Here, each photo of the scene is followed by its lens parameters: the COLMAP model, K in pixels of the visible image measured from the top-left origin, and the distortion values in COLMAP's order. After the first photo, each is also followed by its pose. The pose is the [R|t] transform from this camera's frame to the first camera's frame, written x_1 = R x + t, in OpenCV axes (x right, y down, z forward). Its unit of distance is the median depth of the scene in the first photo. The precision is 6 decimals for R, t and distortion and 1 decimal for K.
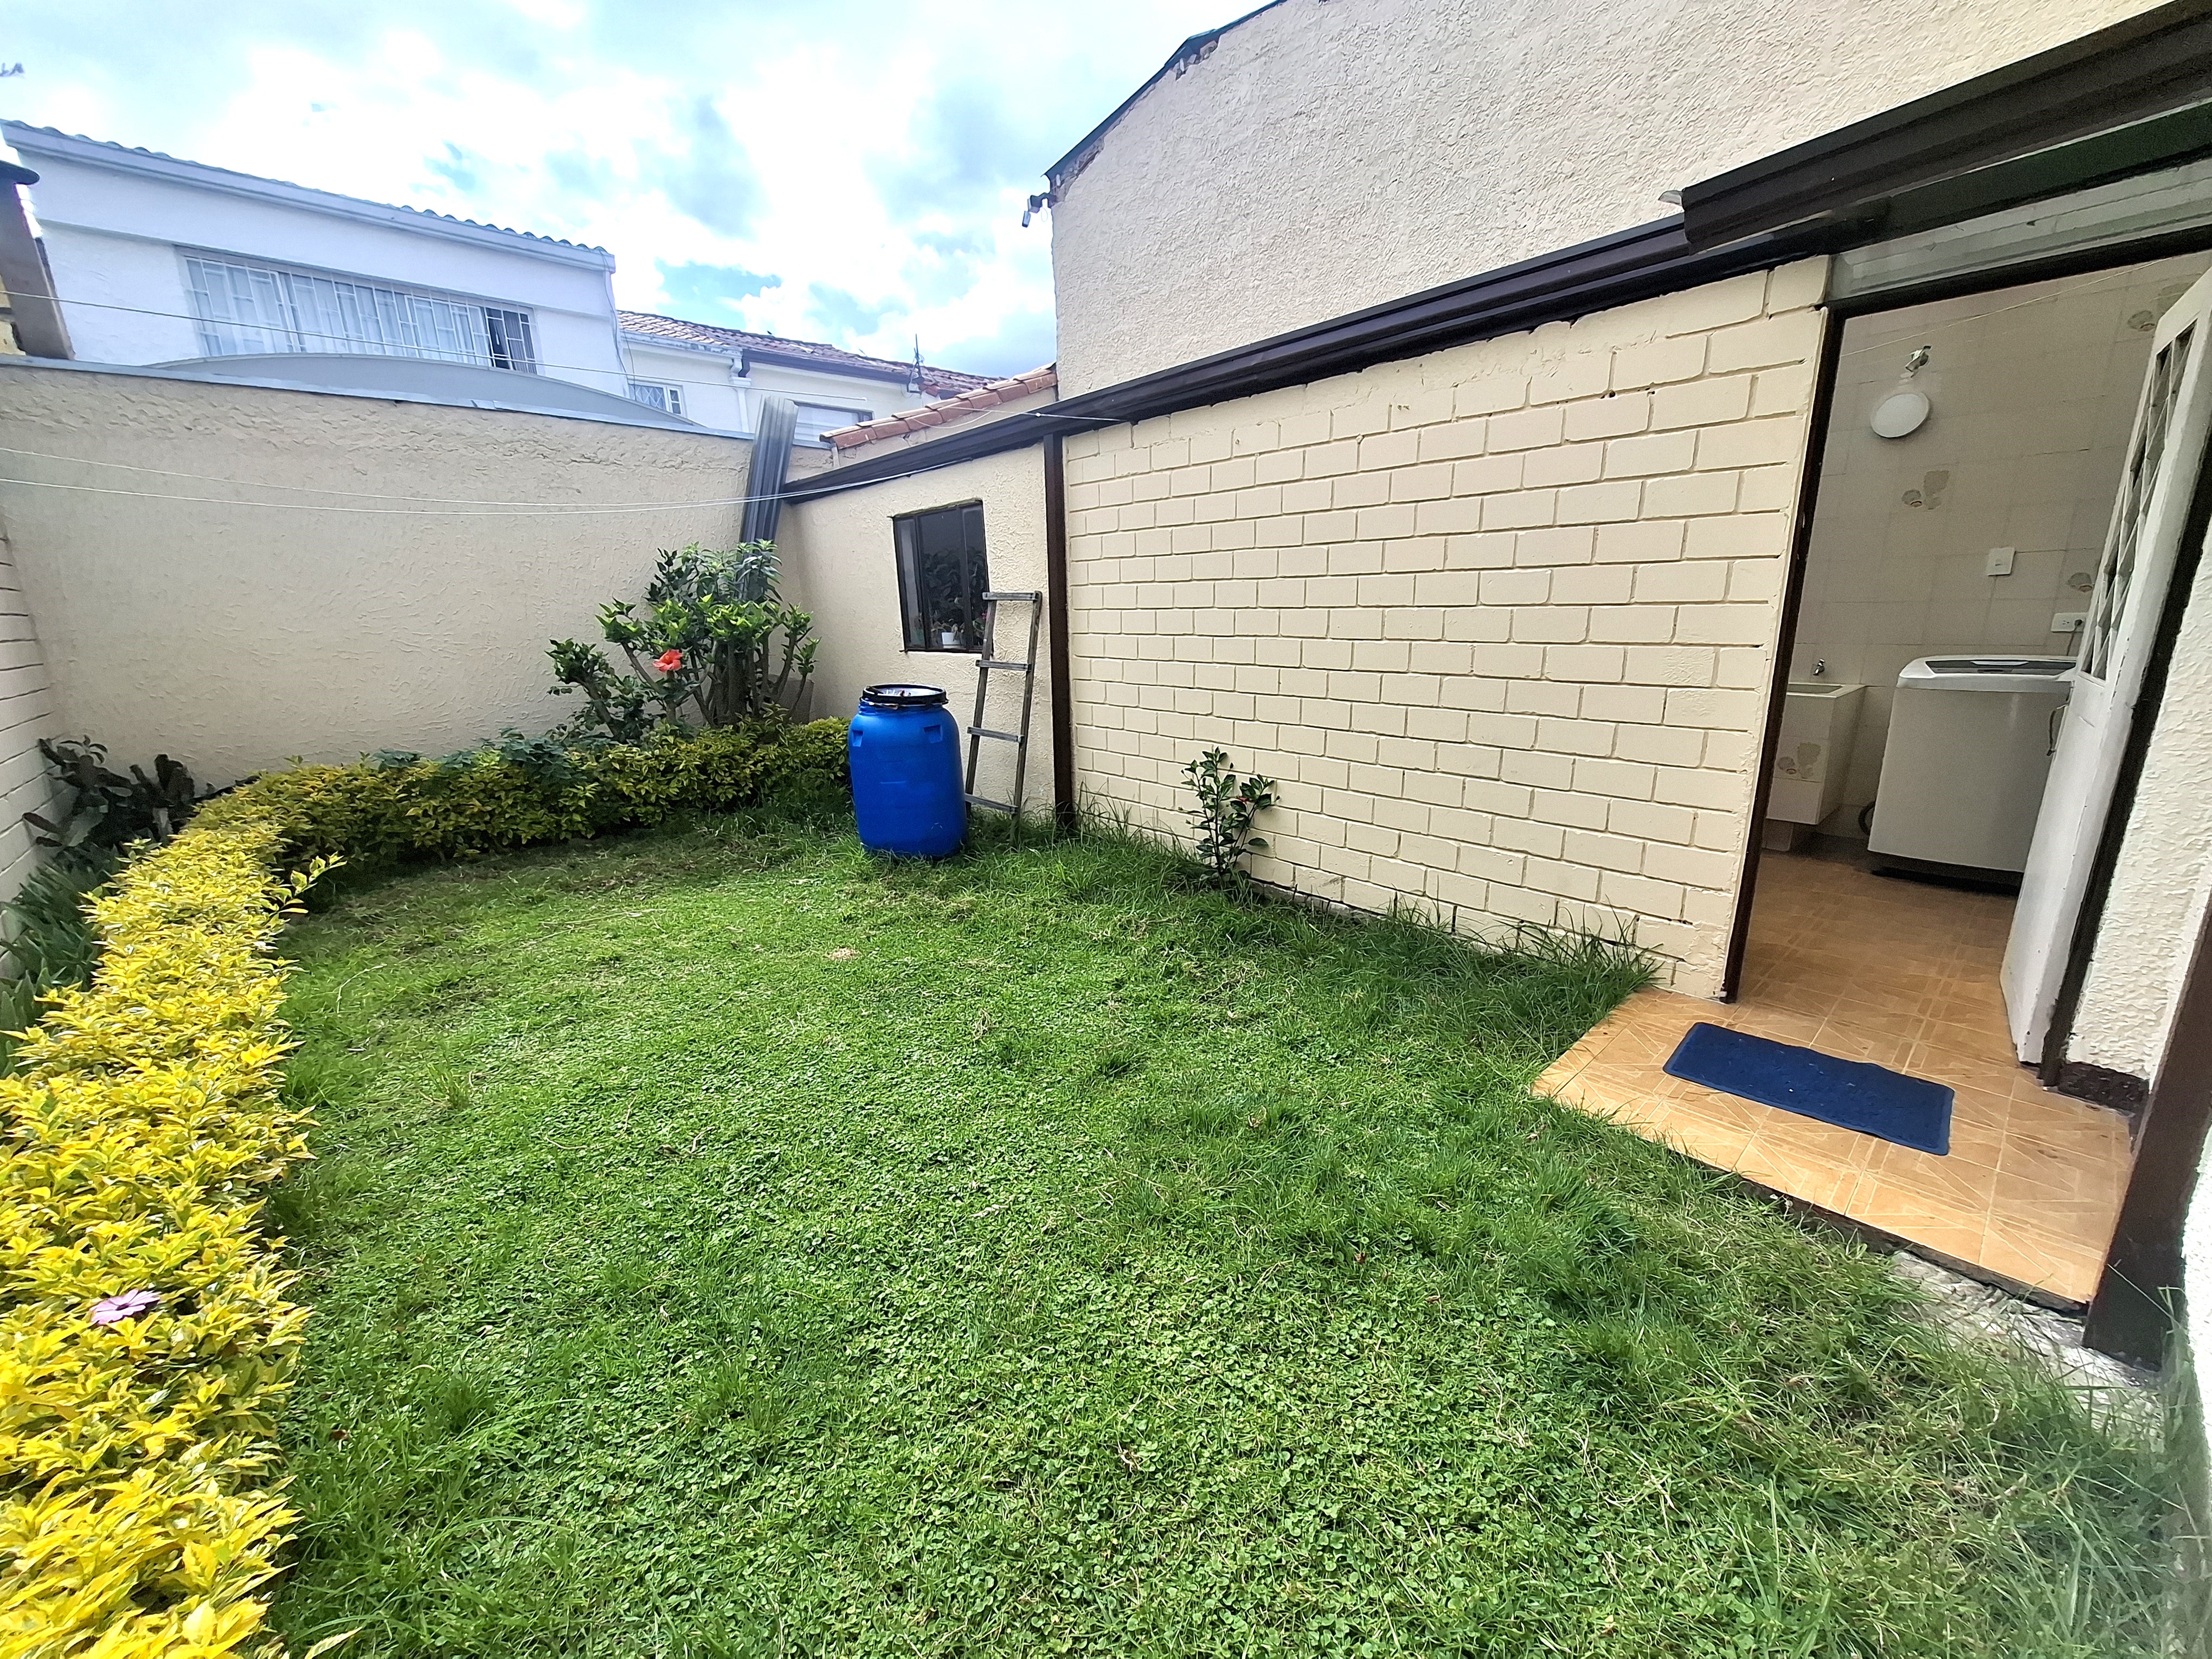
lens RADIAL K [[875.6, 0, 1118.9], [0, 875.6, 832.6], [0, 0, 1]] dist [-0.002342, 0.000825]
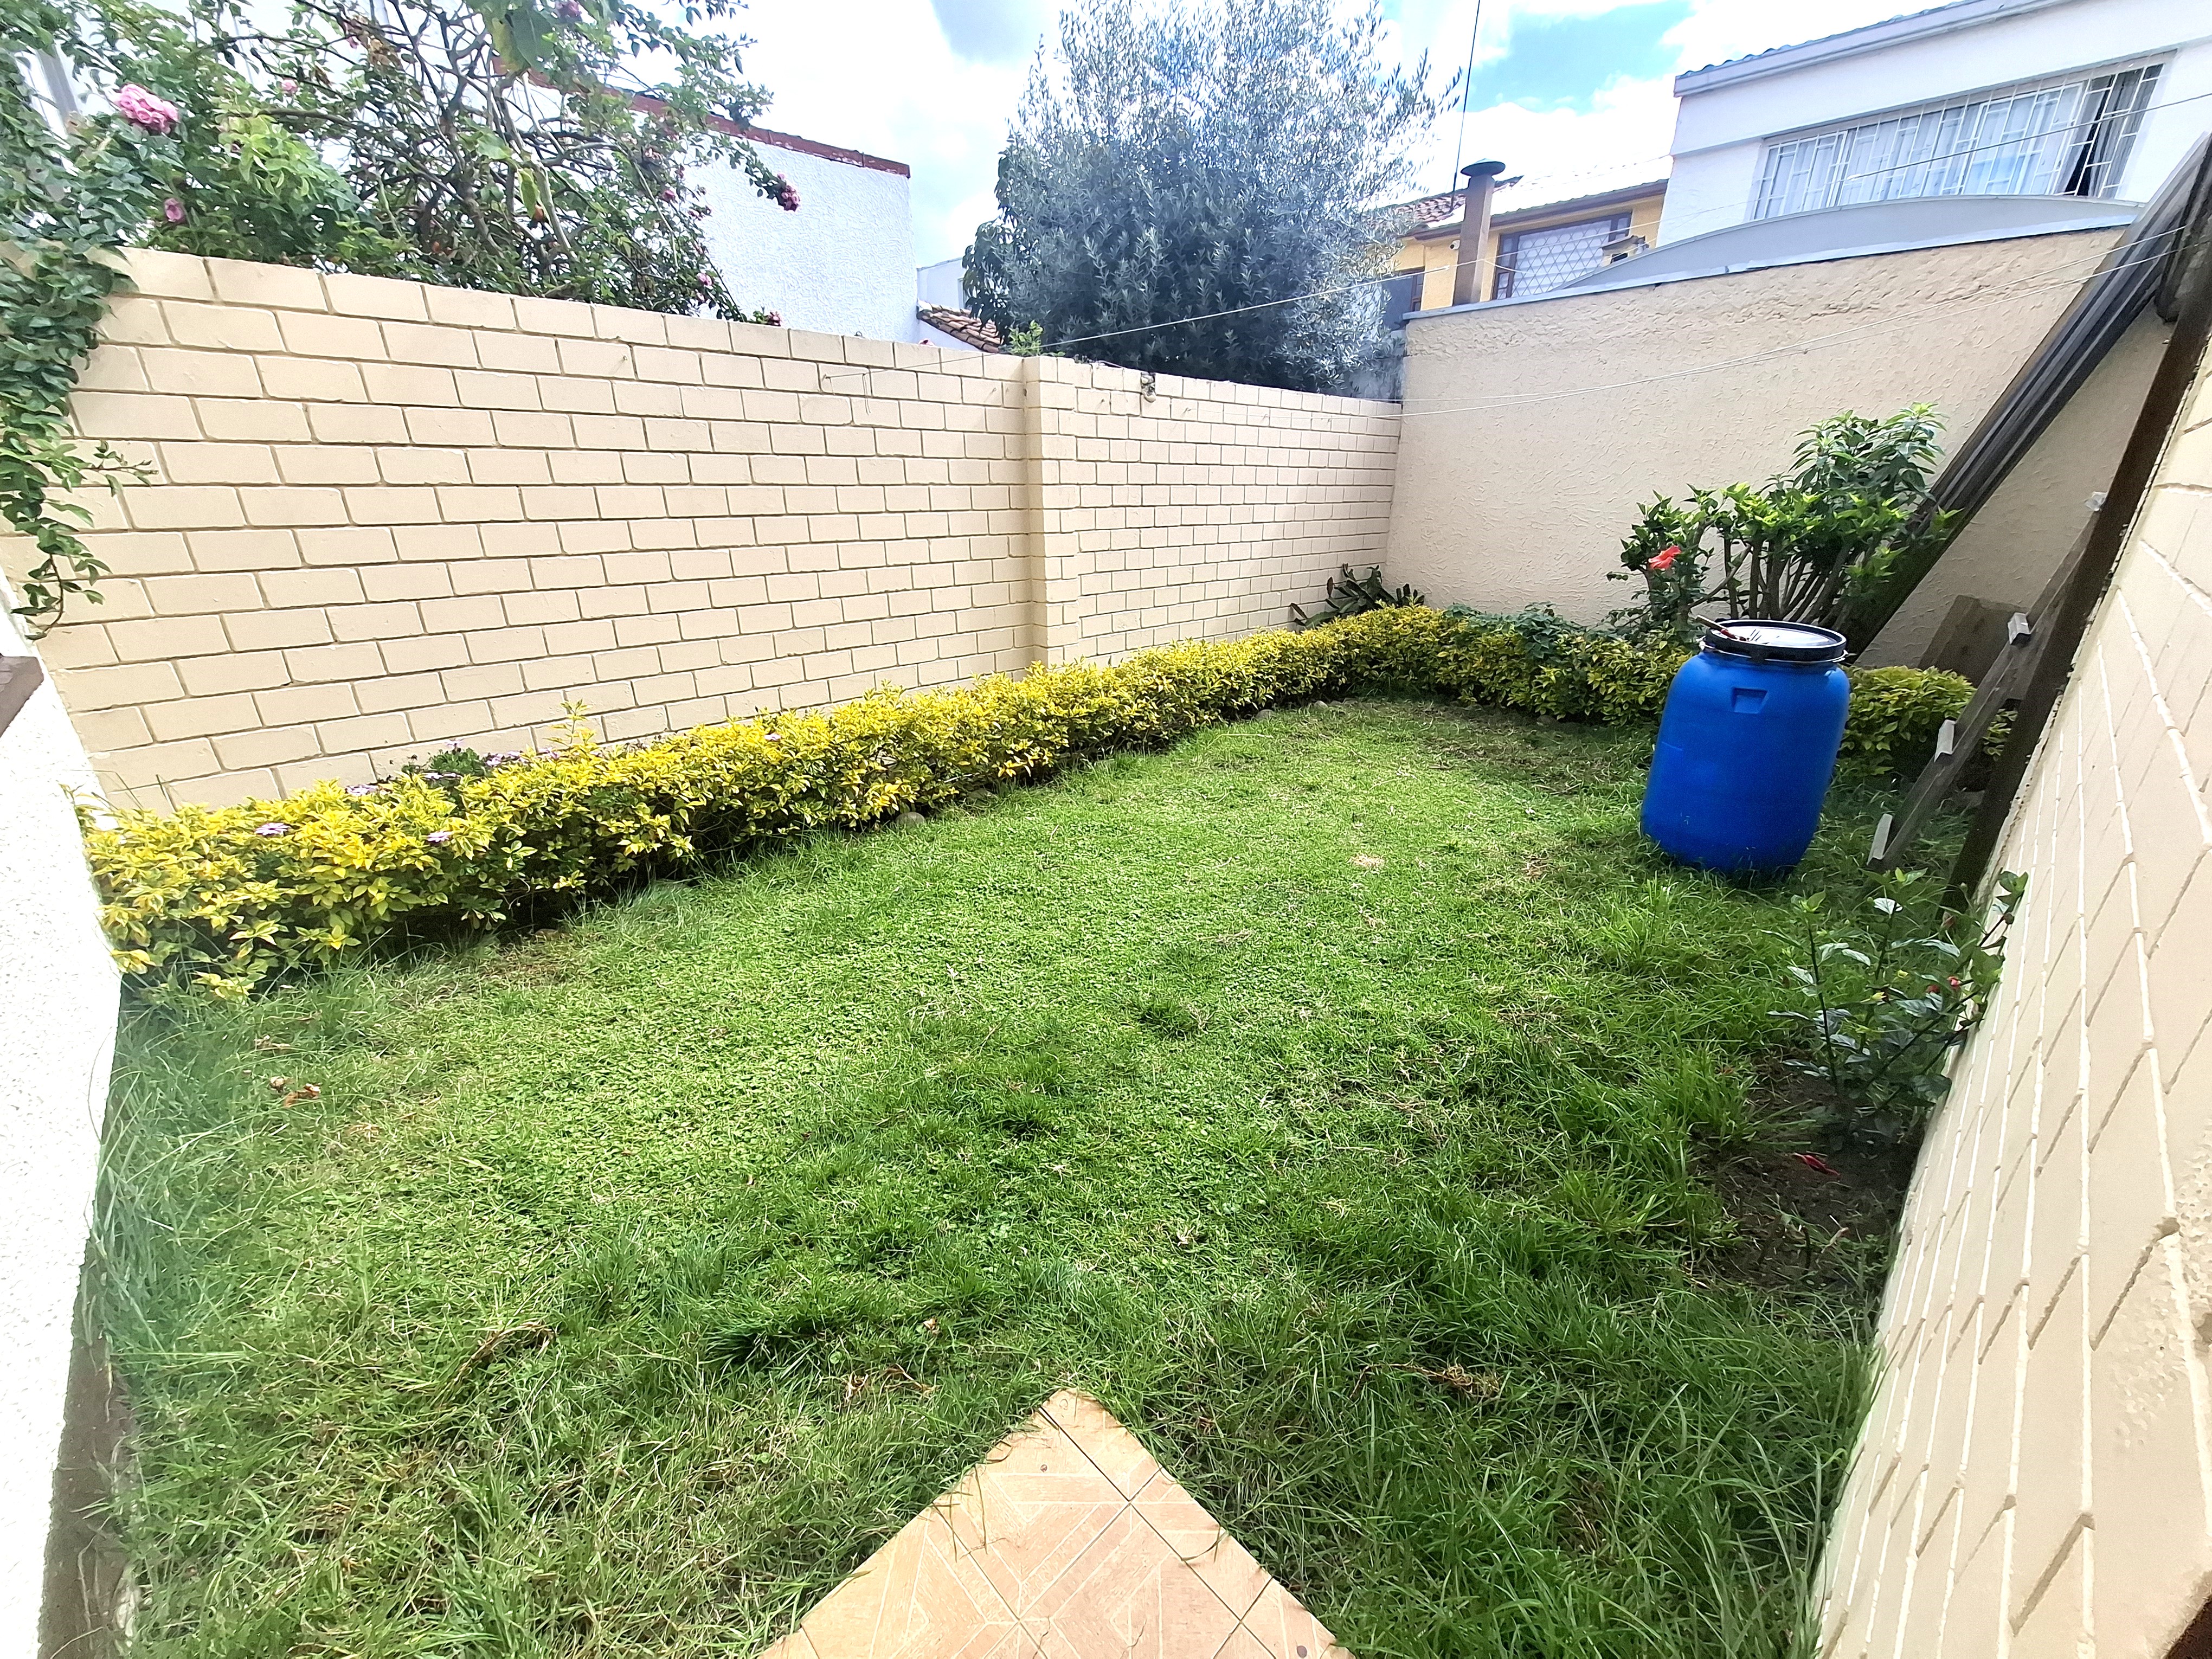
lens RADIAL K [[875.6, 0, 1113.3], [0, 875.6, 824.9], [0, 0, 1]] dist [-0.002342, 0.000825]
pose [[0.035876, 0.386017, -0.921794, 0.524460], [-0.261540, 0.893866, 0.364143, -0.168493], [0.964526, 0.228022, 0.133027, 0.514949]]
